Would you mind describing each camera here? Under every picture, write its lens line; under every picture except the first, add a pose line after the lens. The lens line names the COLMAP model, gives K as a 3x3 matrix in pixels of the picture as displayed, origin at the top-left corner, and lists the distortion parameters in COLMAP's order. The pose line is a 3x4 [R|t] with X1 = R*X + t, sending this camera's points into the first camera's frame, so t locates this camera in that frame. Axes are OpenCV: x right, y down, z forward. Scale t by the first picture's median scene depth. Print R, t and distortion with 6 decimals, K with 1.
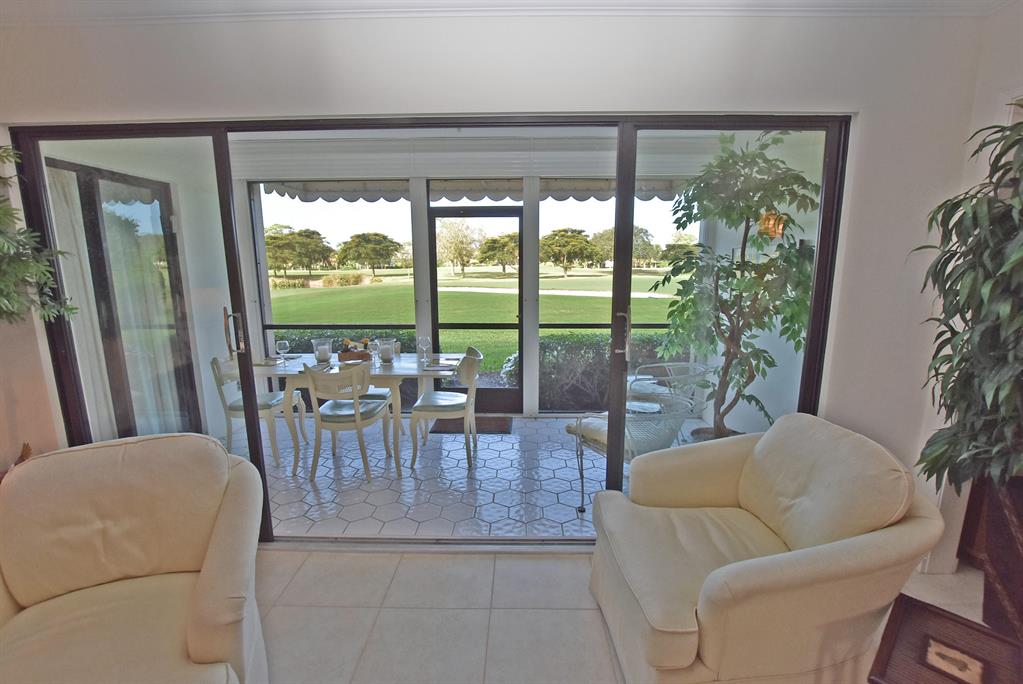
lens RADIAL K [[451.0, 0, 519.4], [0, 451.0, 344.2], [0, 0, 1]] dist [-0.029849, 0.000907]
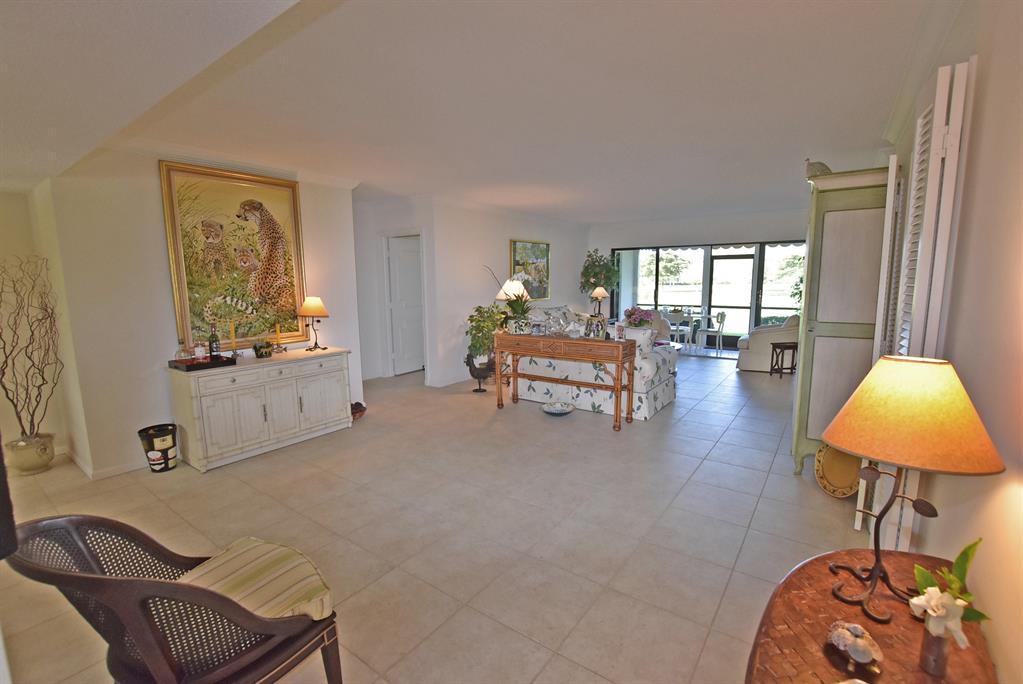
lens RADIAL K [[451.0, 0, 519.4], [0, 451.0, 344.2], [0, 0, 1]] dist [-0.029849, 0.000907]
pose [[0.818658, 0.083876, -0.568123, 0.315417], [-0.104475, 0.994521, -0.003719, 0.248421], [0.564698, 0.062399, 0.822935, -1.334324]]
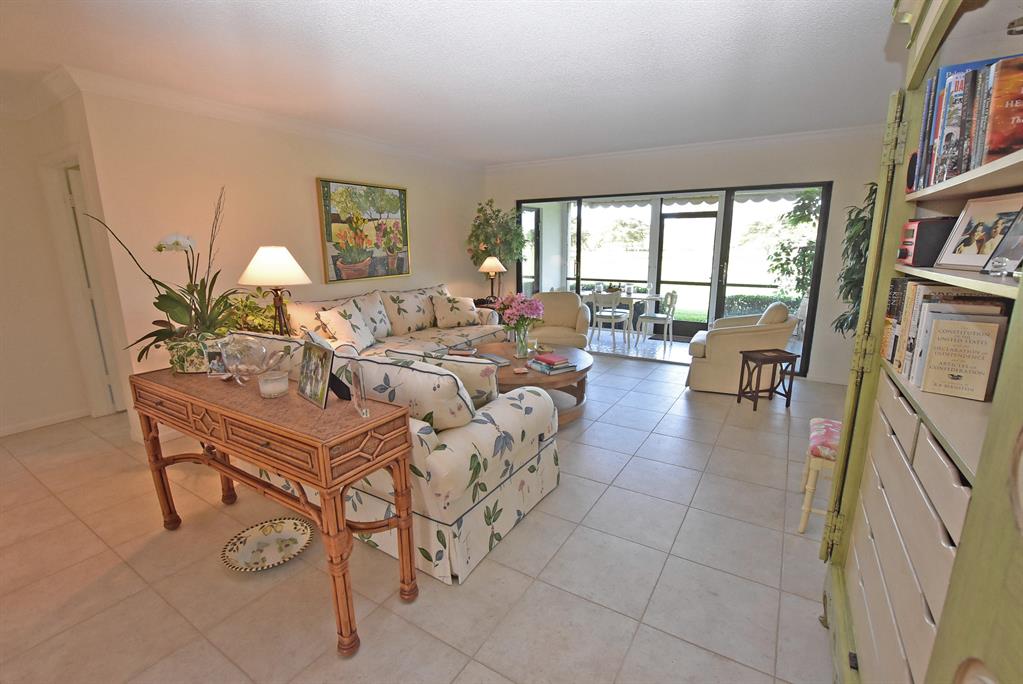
lens RADIAL K [[451.0, 0, 519.4], [0, 451.0, 344.2], [0, 0, 1]] dist [-0.029849, 0.000907]
pose [[0.857904, 0.113632, -0.501088, 0.232606], [-0.095402, 0.993509, 0.061962, 0.134781], [0.504876, -0.005353, 0.863175, -0.710993]]
